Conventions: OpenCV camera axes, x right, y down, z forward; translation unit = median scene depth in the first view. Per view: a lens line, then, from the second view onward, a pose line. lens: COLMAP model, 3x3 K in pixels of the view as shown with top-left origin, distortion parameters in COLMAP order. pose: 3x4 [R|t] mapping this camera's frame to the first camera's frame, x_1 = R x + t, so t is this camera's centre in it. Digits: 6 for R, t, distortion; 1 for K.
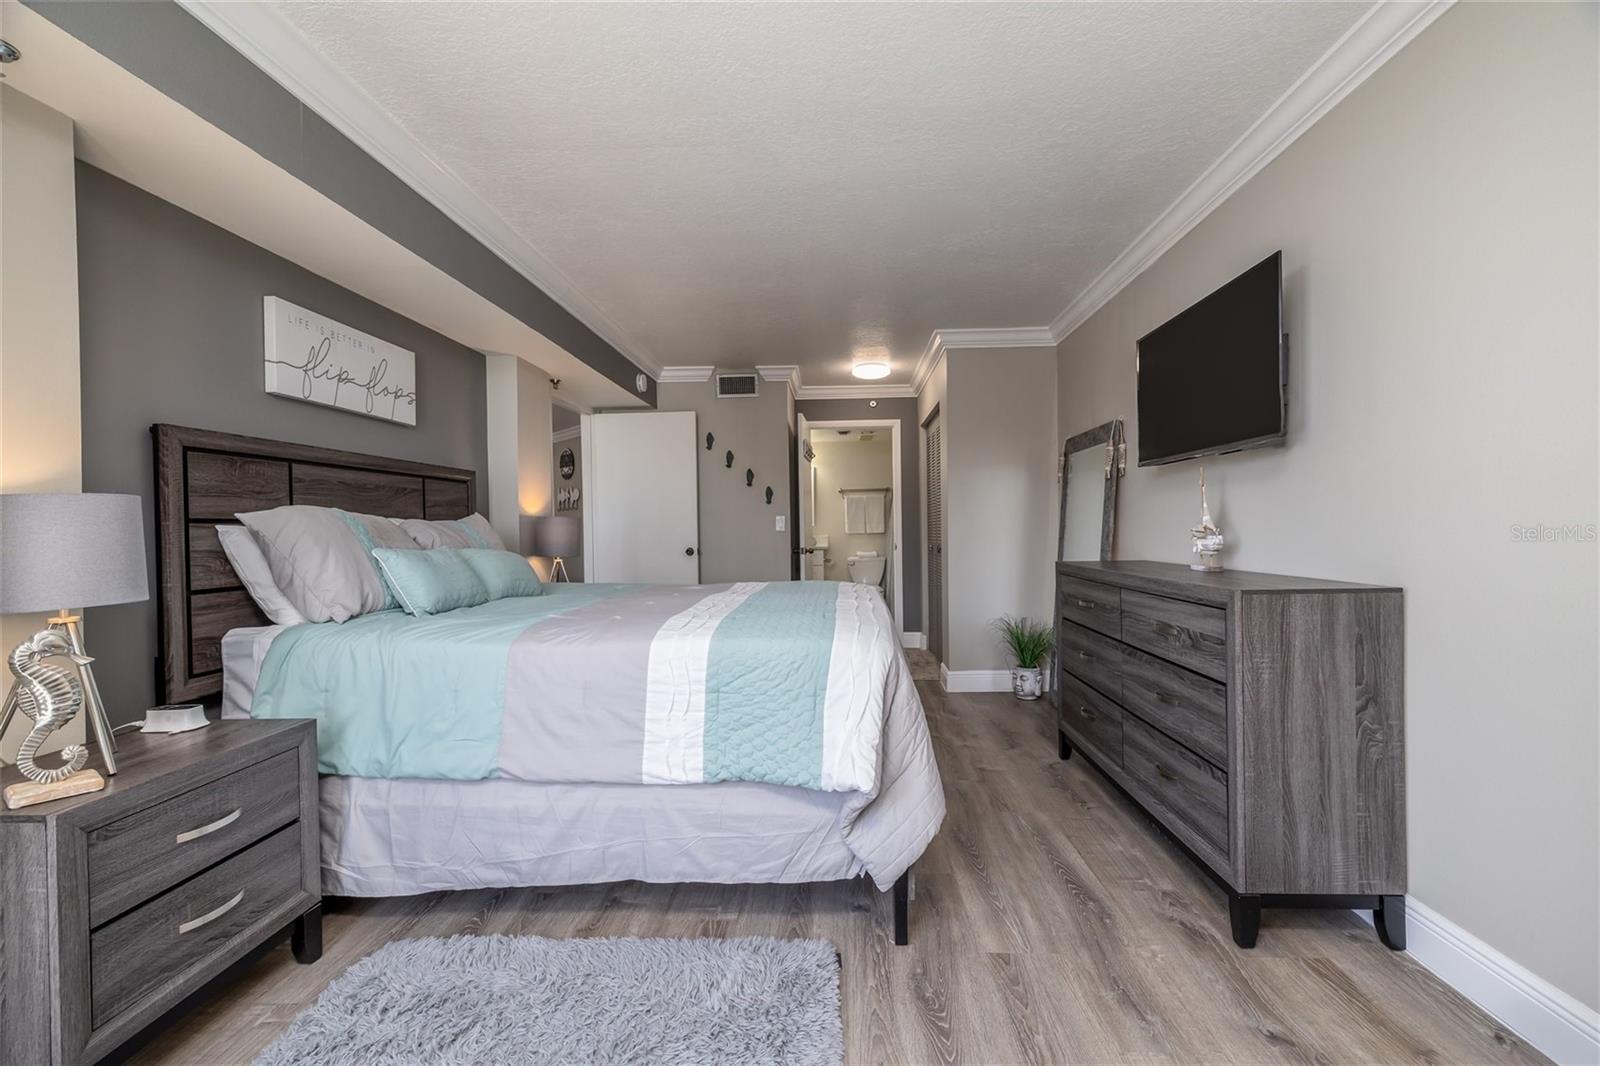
lens RADIAL K [[693.2, 0, 805.6], [0, 693.2, 535.9], [0, 0, 1]] dist [0.002493, 0.000551]
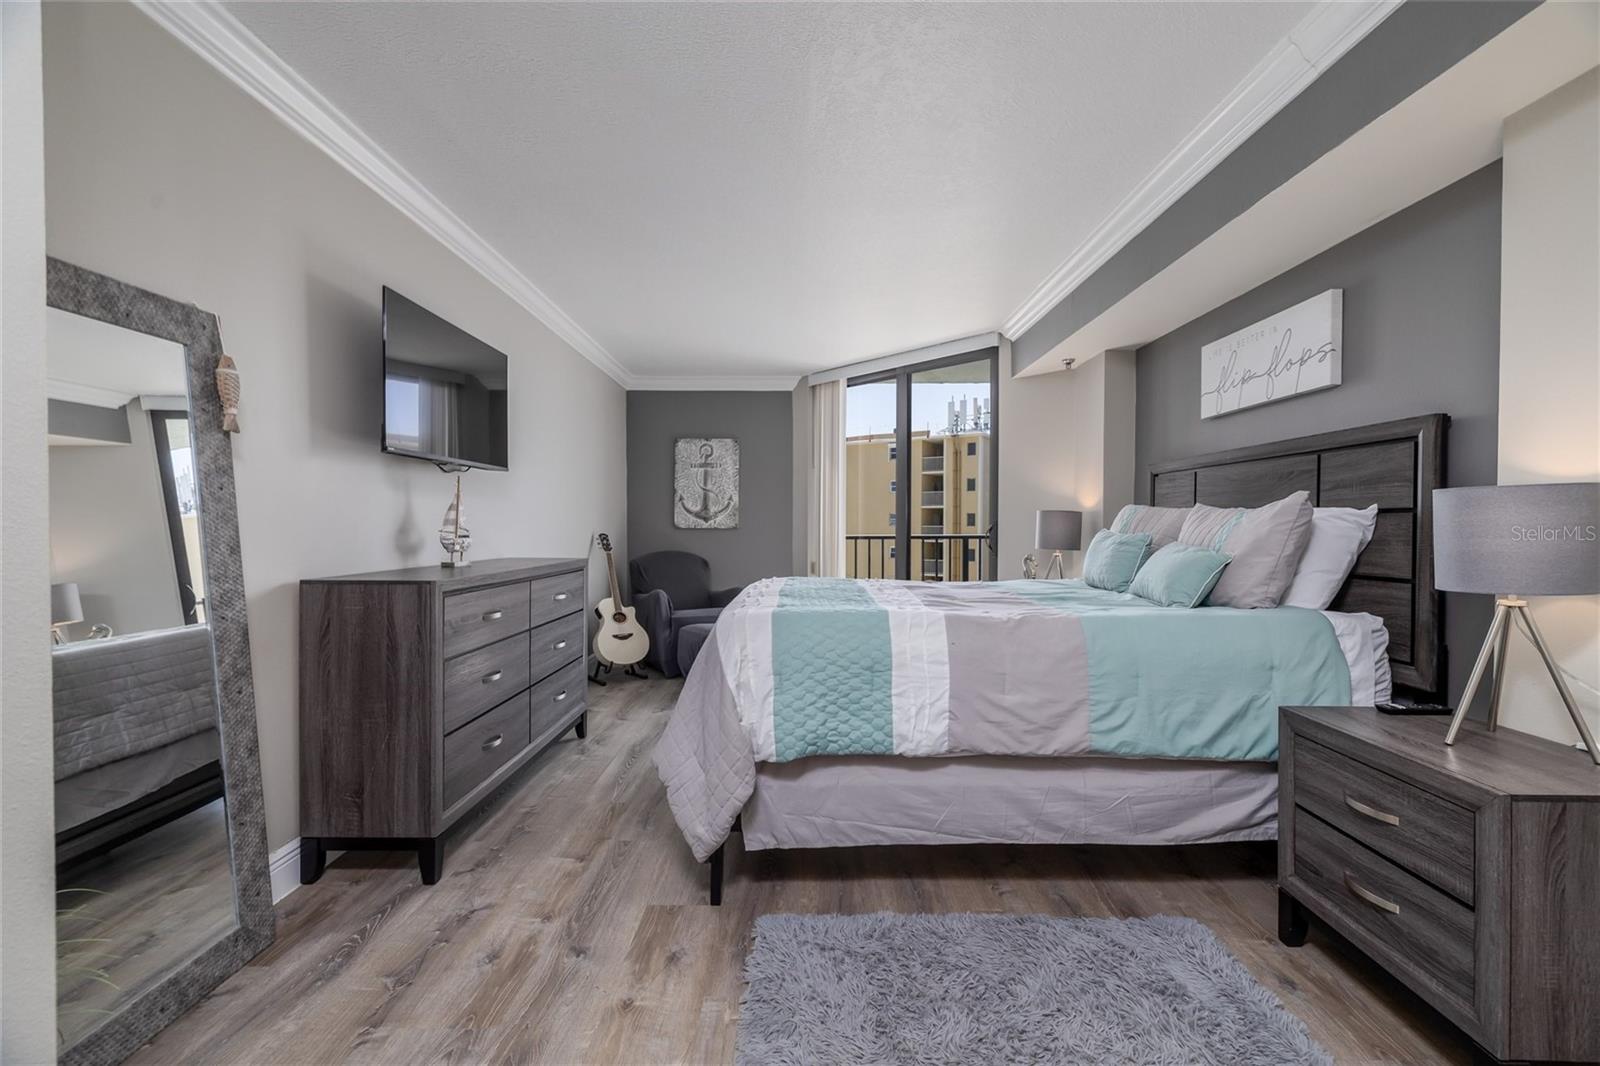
lens RADIAL K [[693.2, 0, 800.6], [0, 693.2, 529.4], [0, 0, 1]] dist [0.002493, 0.000551]
pose [[-0.998481, 0.011350, -0.053912, 0.065050], [0.010580, 0.999838, 0.014545, -0.018657], [0.054068, 0.013953, -0.998440, 1.867668]]
